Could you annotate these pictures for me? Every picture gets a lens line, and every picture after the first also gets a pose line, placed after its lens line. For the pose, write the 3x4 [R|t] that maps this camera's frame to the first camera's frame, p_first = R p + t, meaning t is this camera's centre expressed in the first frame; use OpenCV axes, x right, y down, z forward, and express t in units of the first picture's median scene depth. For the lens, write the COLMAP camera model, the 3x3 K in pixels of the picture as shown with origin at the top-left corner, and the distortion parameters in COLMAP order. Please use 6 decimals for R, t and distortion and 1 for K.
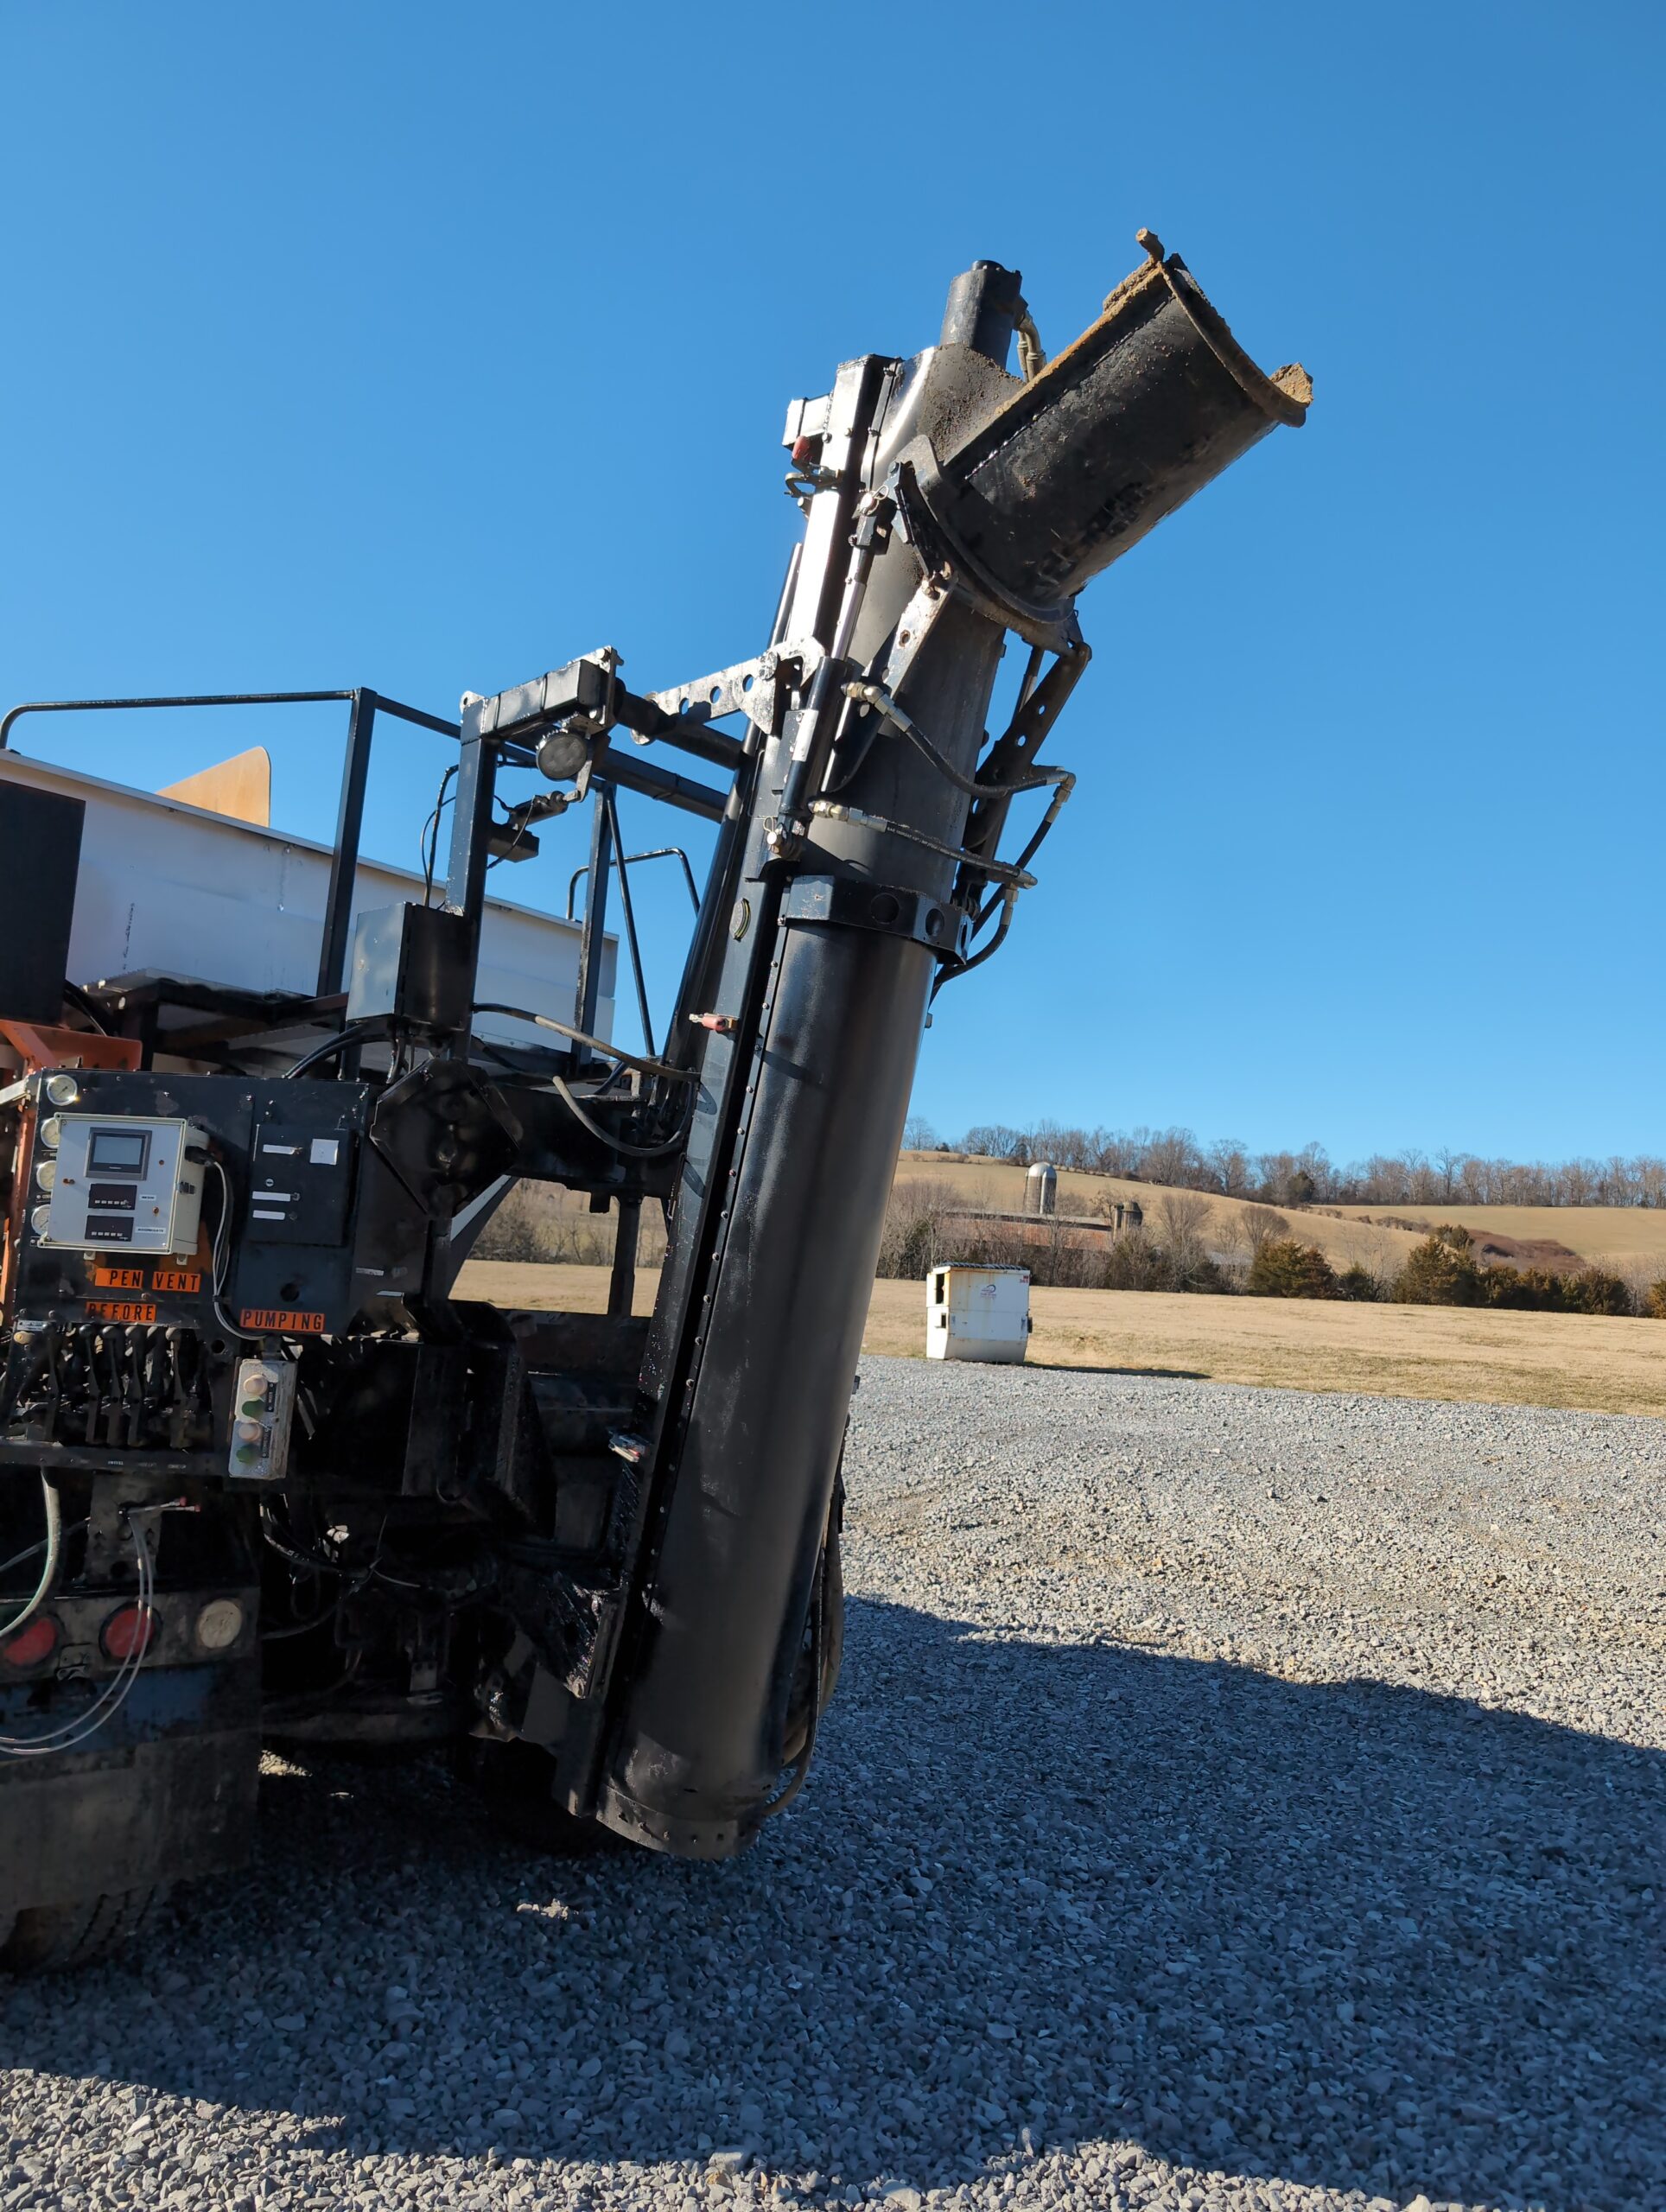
lens RADIAL K [[1635.4, 0, 841.2], [0, 1635.4, 1116.5], [0, 0, 1]] dist [0.002788, -0.008457]
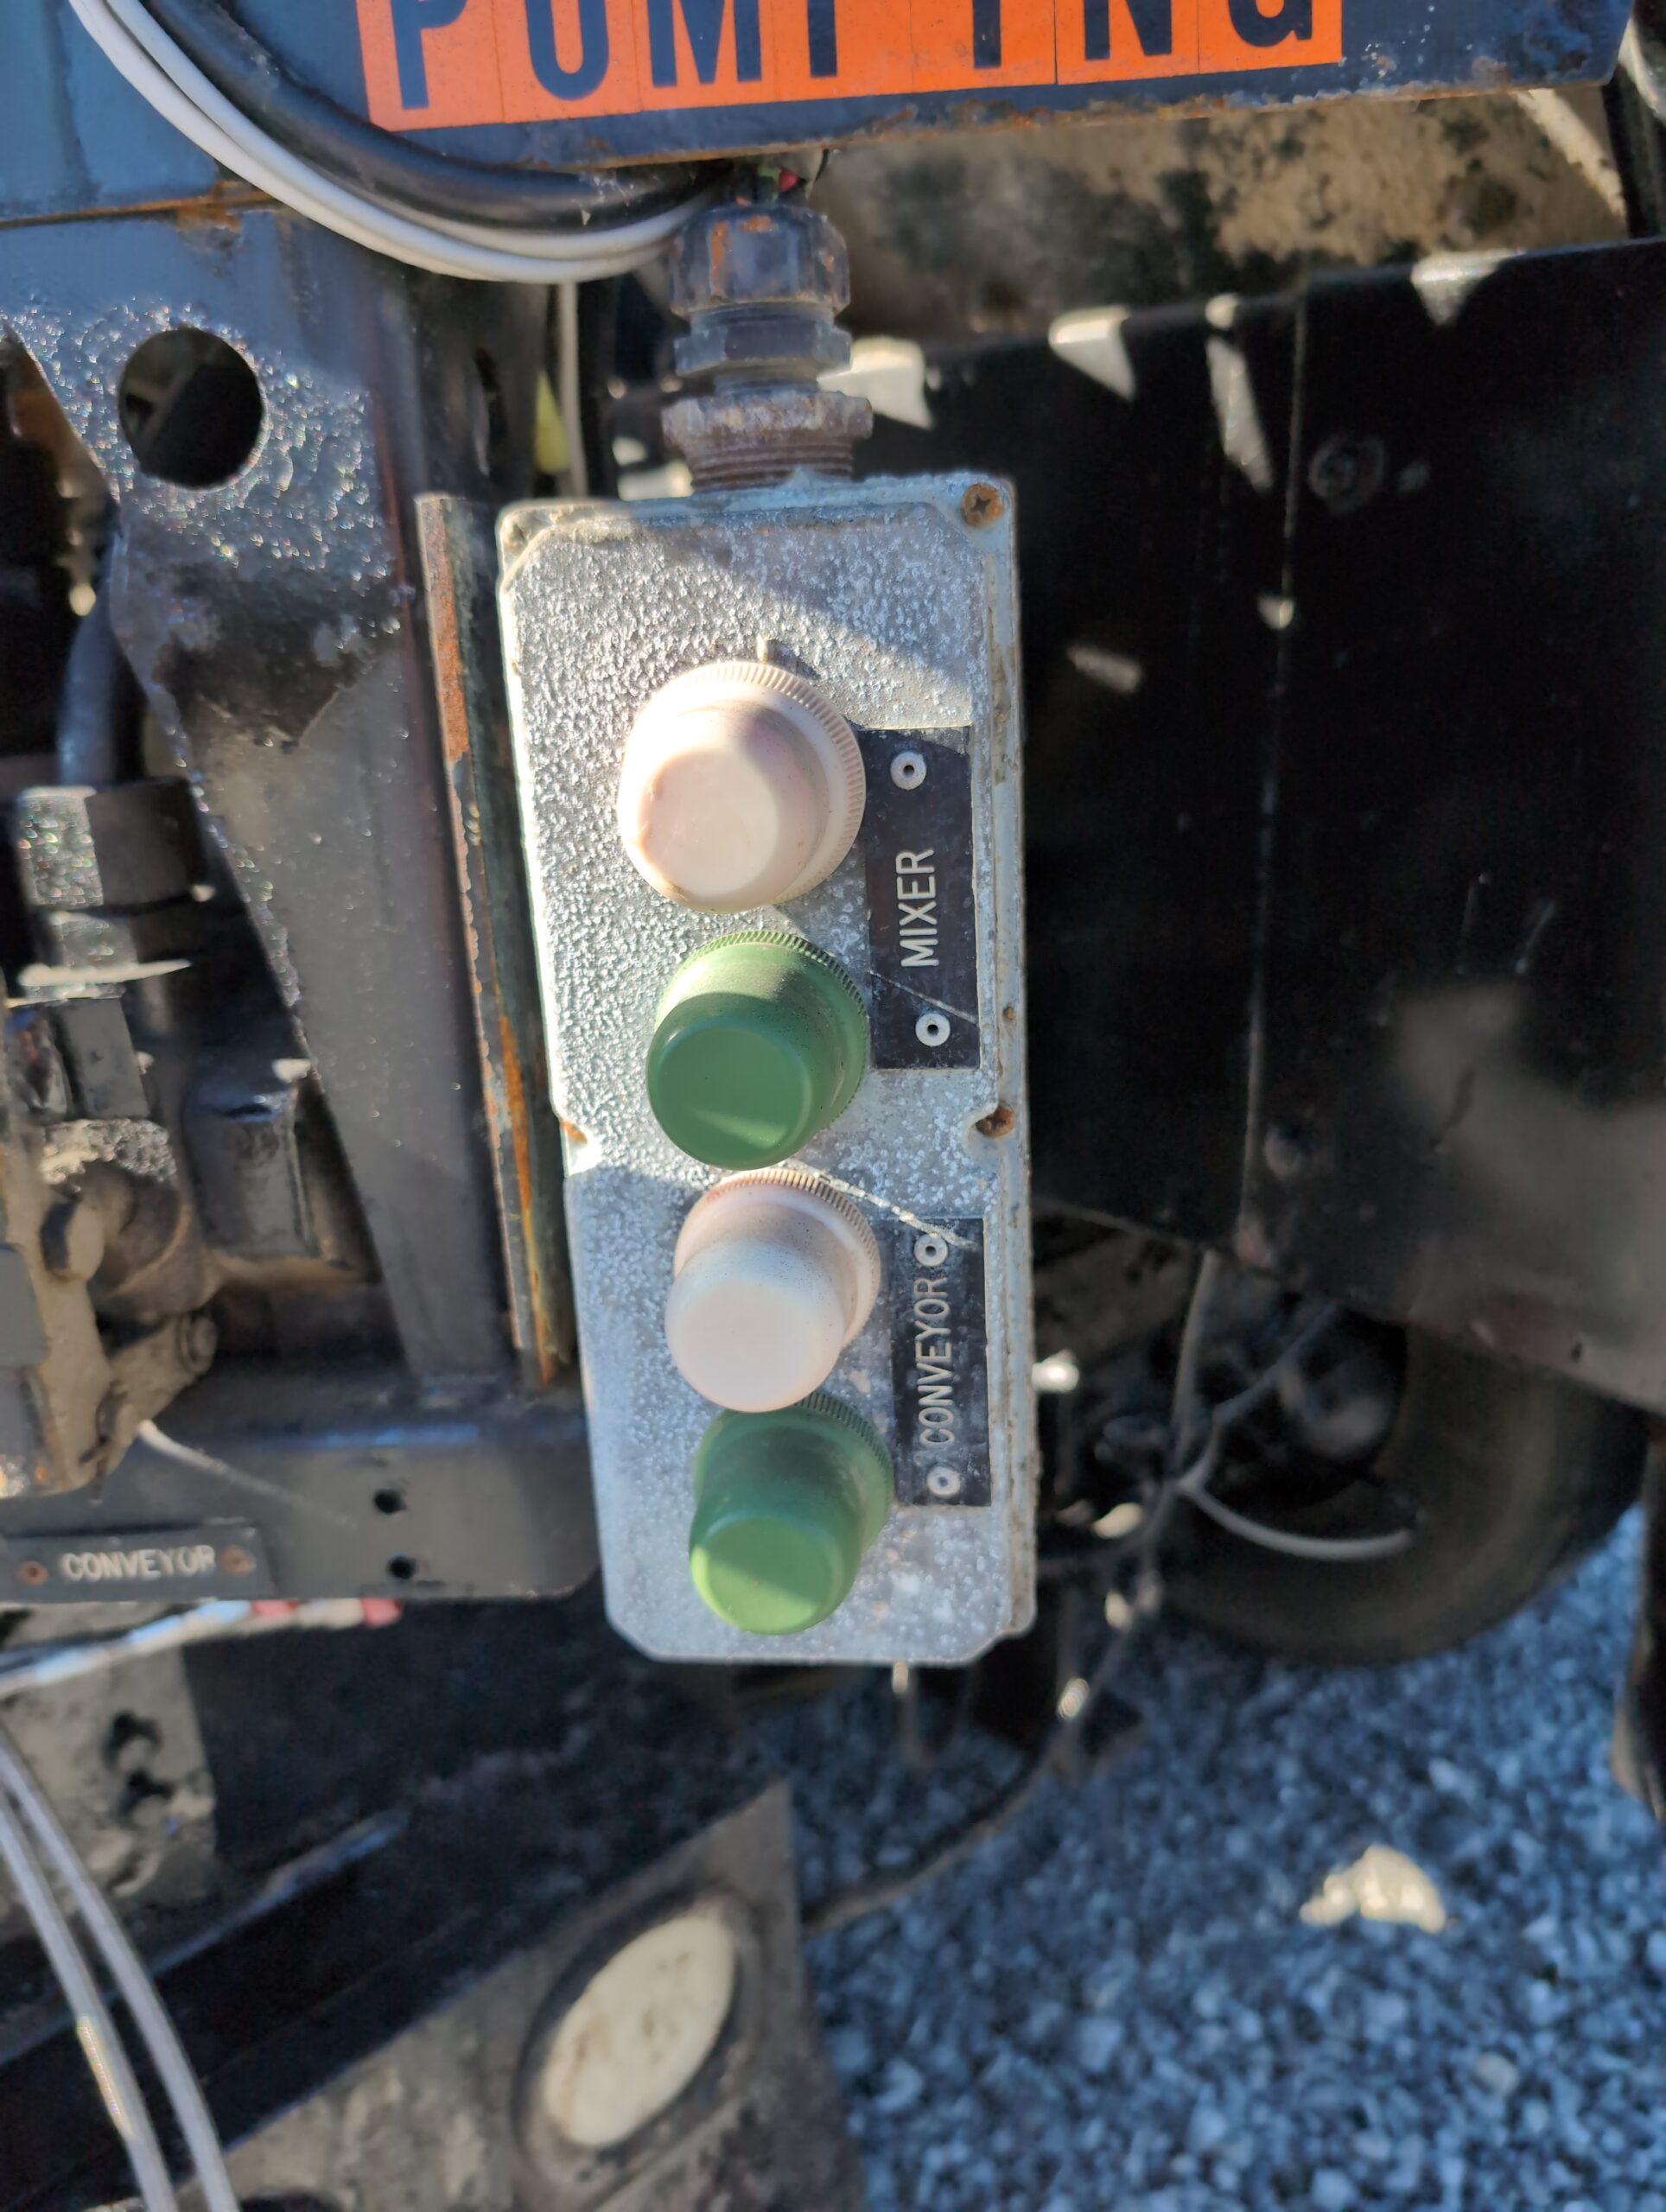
lens RADIAL K [[1635.4, 0, 852.0], [0, 1635.4, 1153.9], [0, 0, 1]] dist [0.002788, -0.008457]
pose [[0.992453, -0.094594, -0.078036, -0.339074], [0.119983, 0.880524, 0.458564, 0.139111], [0.025336, -0.464466, 0.885228, 0.894780]]
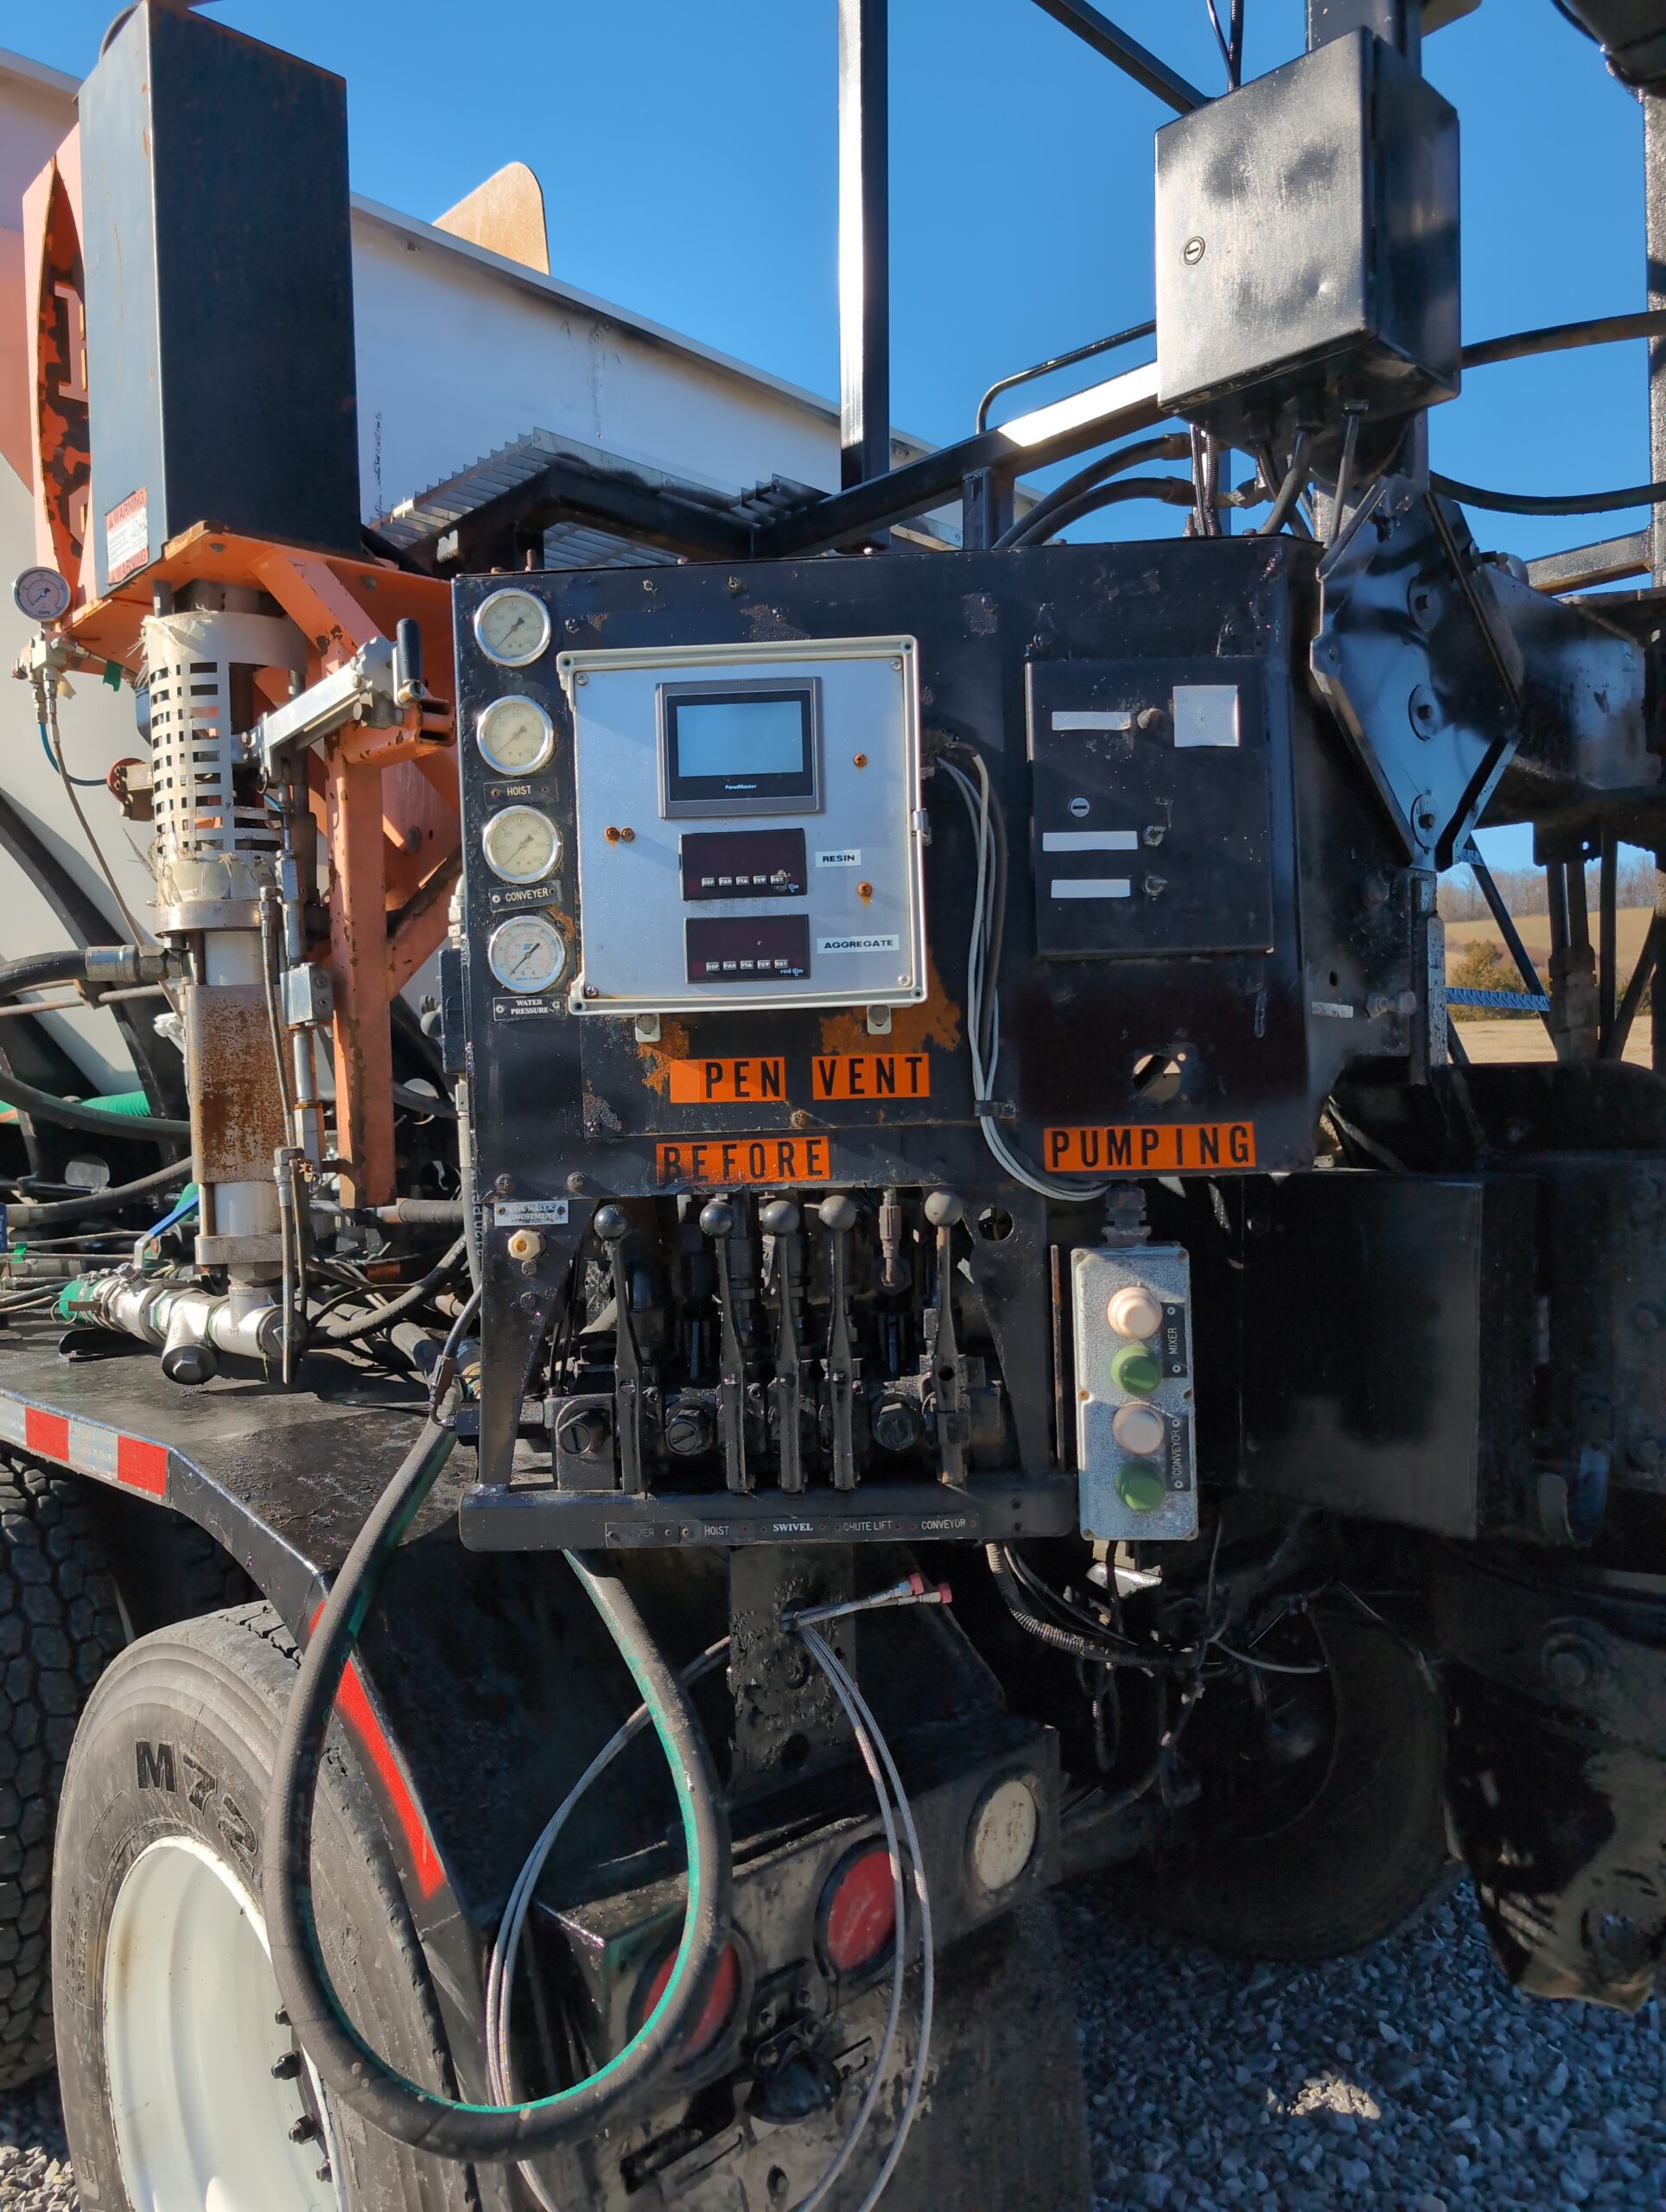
lens RADIAL K [[1635.4, 0, 820.2], [0, 1635.4, 1127.7], [0, 0, 1]] dist [0.002788, -0.008457]
pose [[0.995796, -0.088466, -0.023763, -0.410880], [0.090968, 0.985522, 0.143081, 0.054708], [0.010762, -0.144641, 0.989426, 0.599750]]
